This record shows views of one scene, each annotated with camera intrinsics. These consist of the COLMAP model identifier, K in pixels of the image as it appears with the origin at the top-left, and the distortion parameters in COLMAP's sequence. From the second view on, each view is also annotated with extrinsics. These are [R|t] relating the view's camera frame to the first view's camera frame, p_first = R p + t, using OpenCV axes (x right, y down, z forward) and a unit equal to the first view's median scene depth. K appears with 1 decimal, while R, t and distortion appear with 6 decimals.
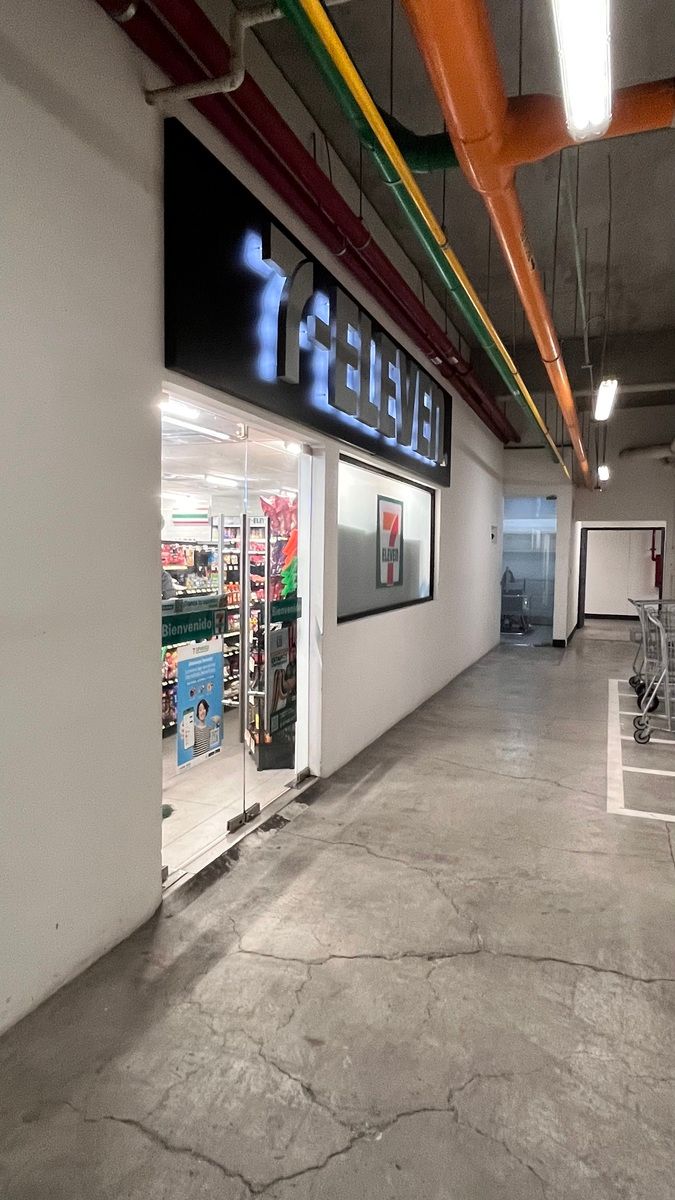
lens RADIAL K [[709.2, 0, 337.4], [0, 709.2, 601.9], [0, 0, 1]] dist [0.001943, 0.000216]
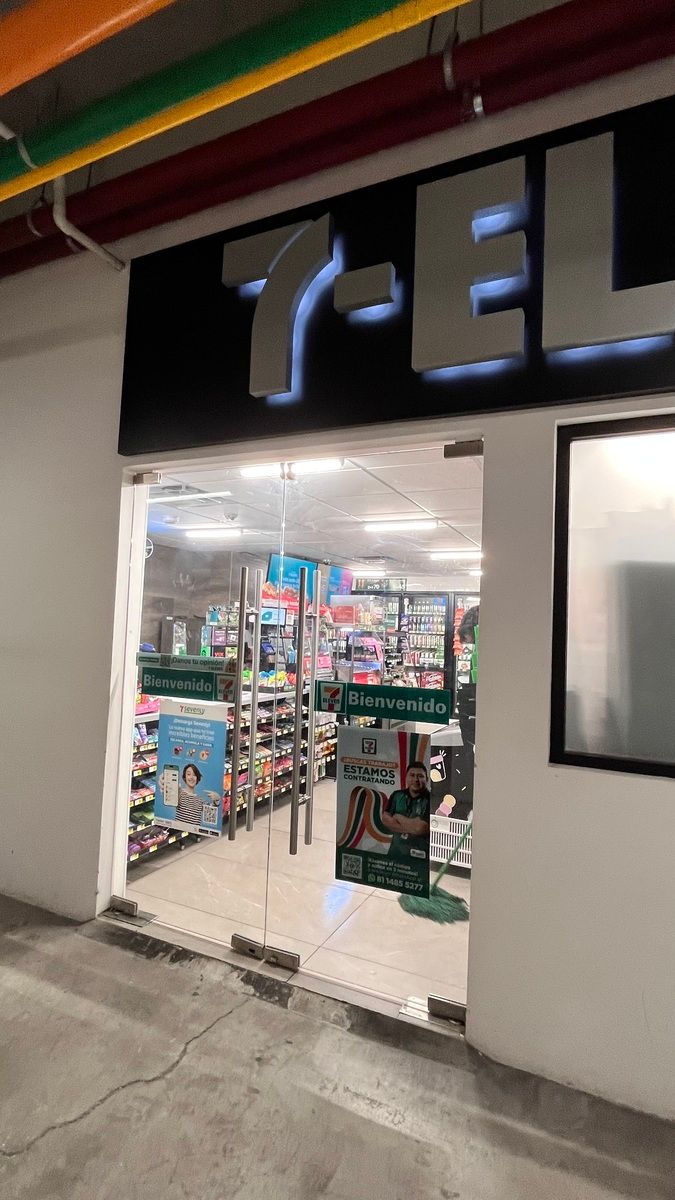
lens RADIAL K [[600.4, 0, 337.6], [0, 600.4, 593.9], [0, 0, 1]] dist [-0.001592, -0.001478]
pose [[-0.080843, -0.070121, -0.994257, 0.606162], [-0.105276, 0.992543, -0.061440, -0.060458], [0.991152, 0.099705, -0.087622, 1.224401]]
